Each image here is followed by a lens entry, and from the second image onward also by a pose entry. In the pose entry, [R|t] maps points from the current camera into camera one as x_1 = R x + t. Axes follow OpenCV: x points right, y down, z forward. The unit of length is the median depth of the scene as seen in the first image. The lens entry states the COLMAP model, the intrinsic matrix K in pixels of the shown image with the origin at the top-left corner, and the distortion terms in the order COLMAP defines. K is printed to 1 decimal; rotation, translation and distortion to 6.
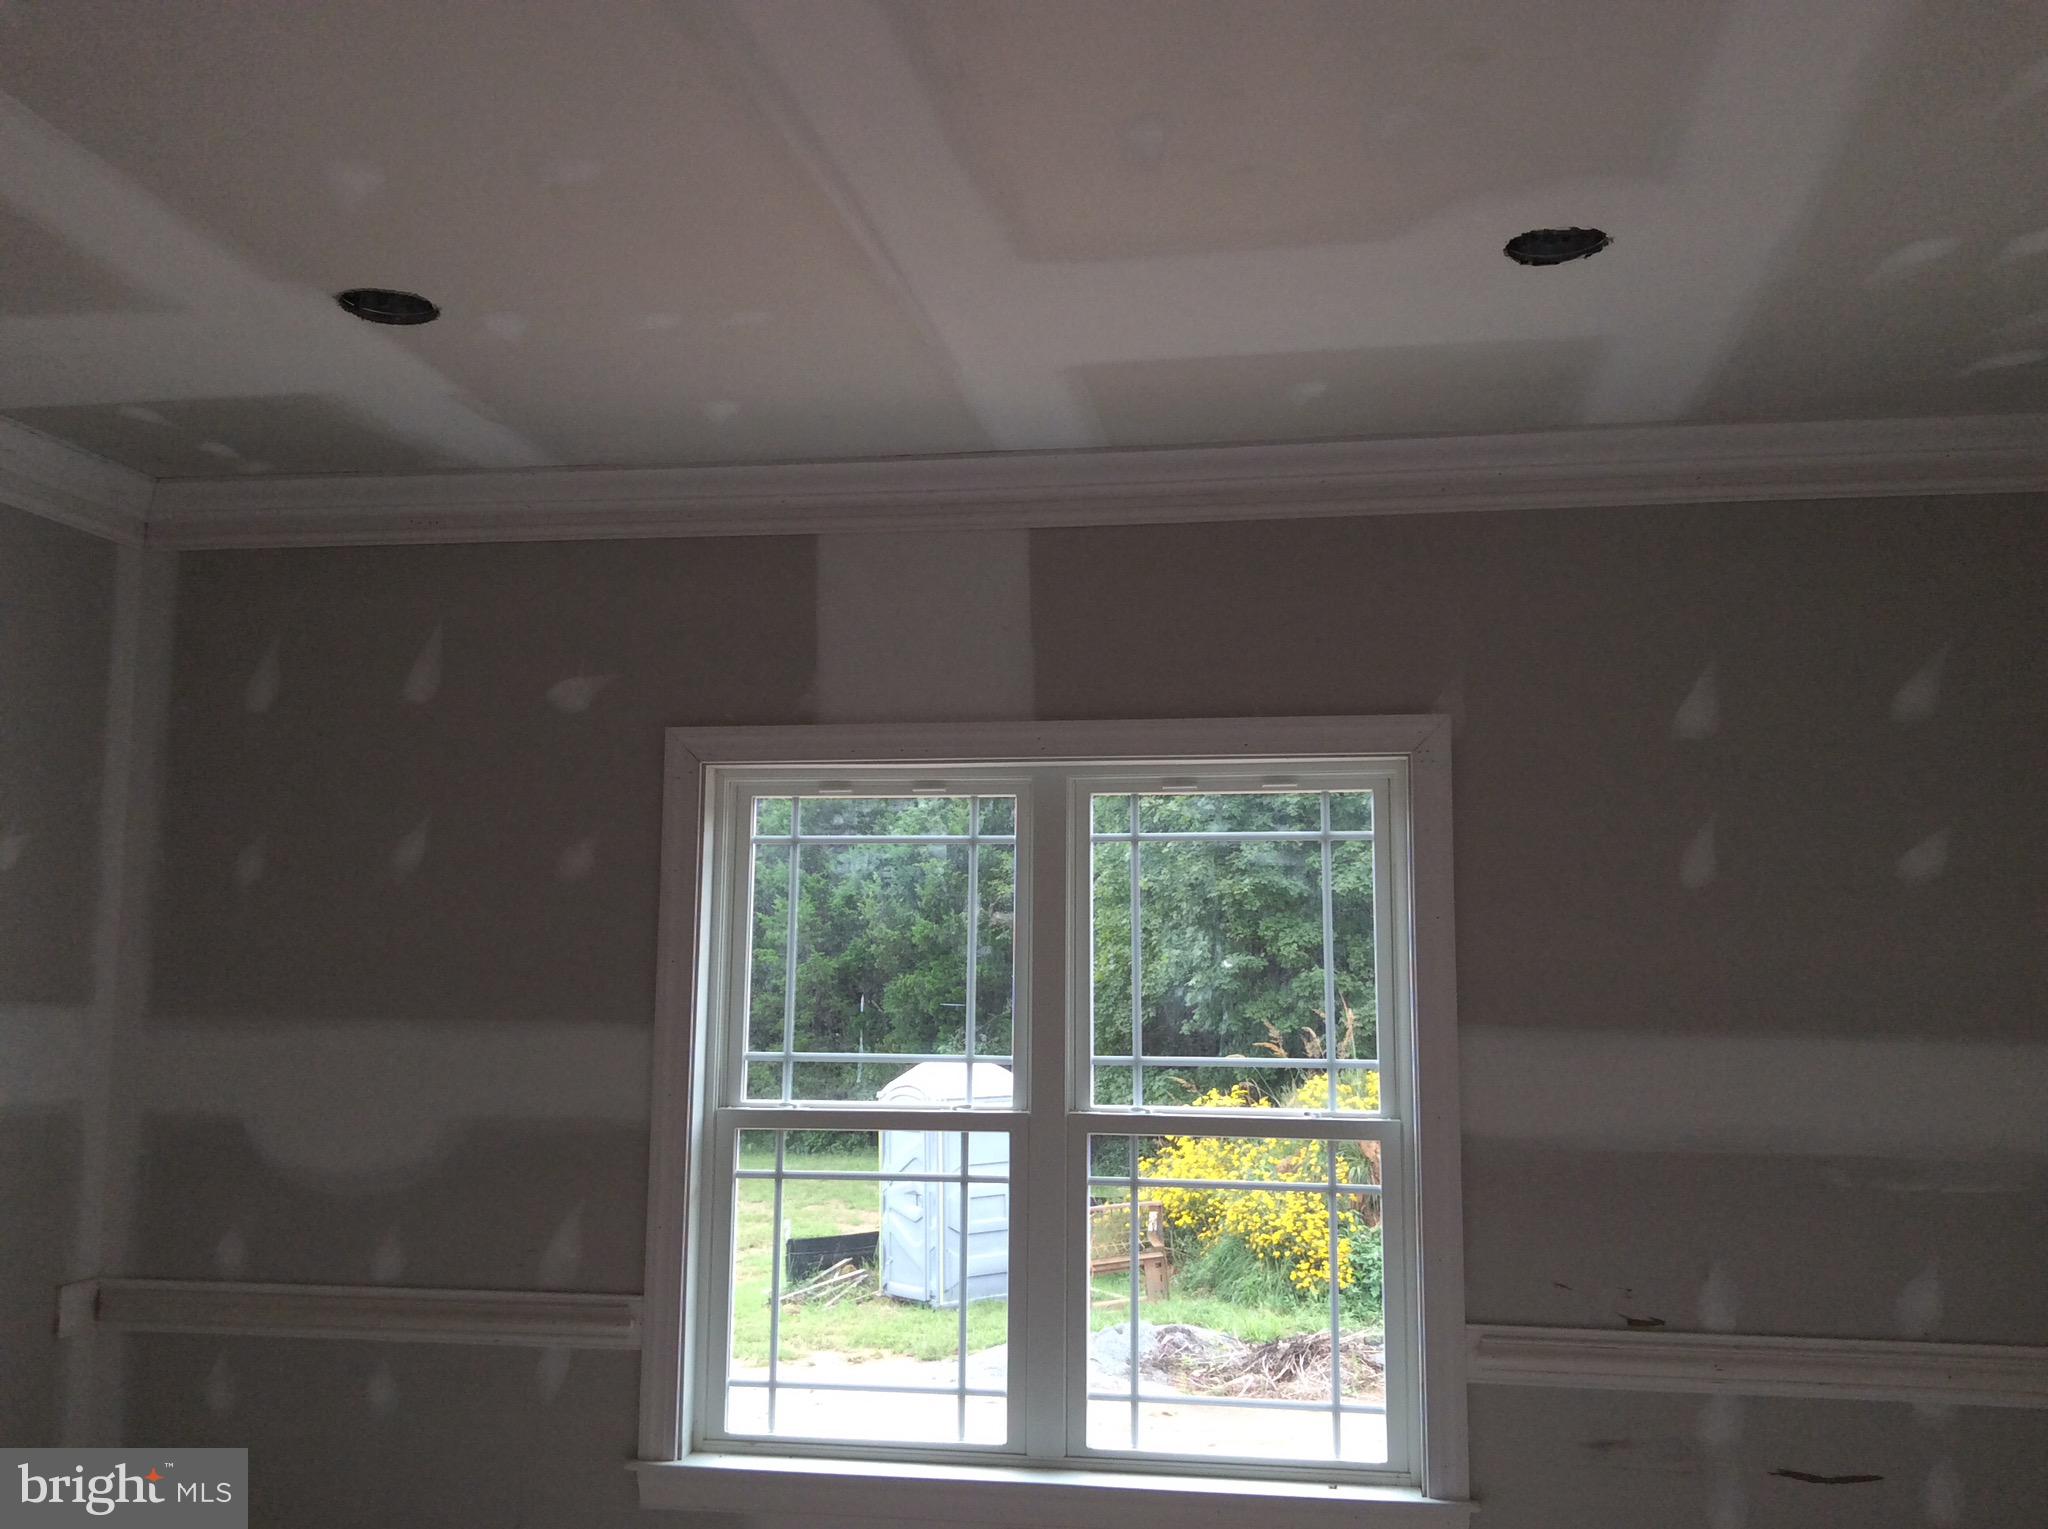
lens RADIAL K [[1849.2, 0, 1021.8], [0, 1849.2, 754.5], [0, 0, 1]] dist [0.168042, -0.300700]
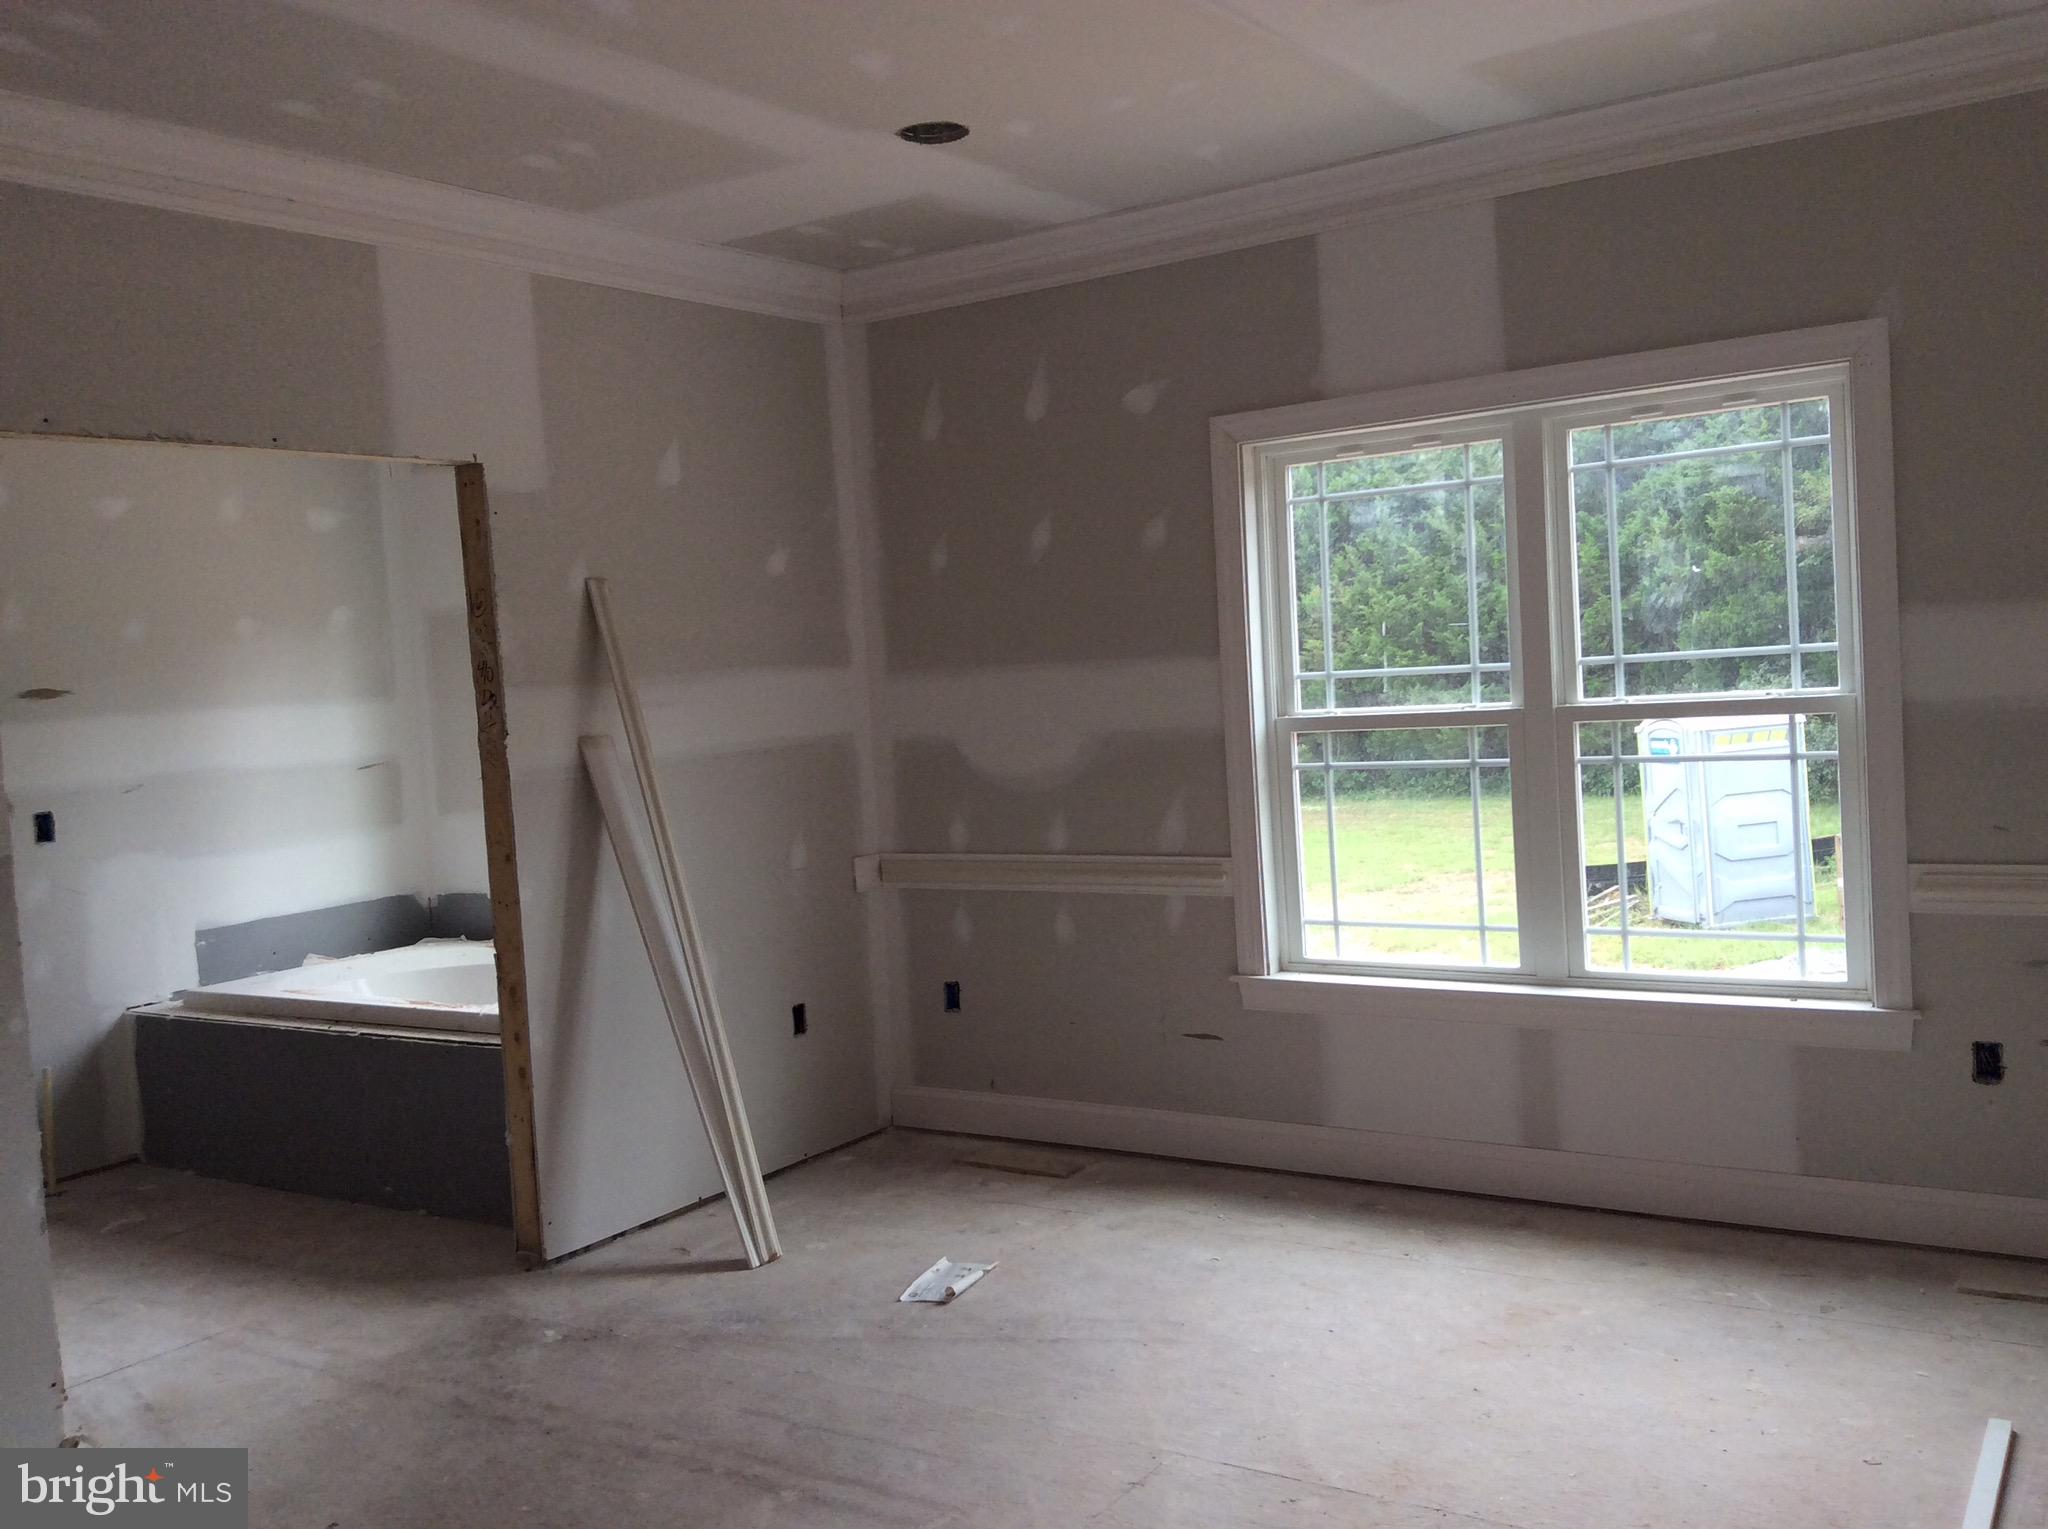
lens RADIAL K [[1849.2, 0, 1021.8], [0, 1849.2, 754.5], [0, 0, 1]] dist [0.168042, -0.300700]
pose [[0.905200, -0.041657, -0.422939, 0.216072], [0.119460, 0.980000, 0.159152, -0.007357], [0.407850, -0.194588, 0.892073, -0.203567]]
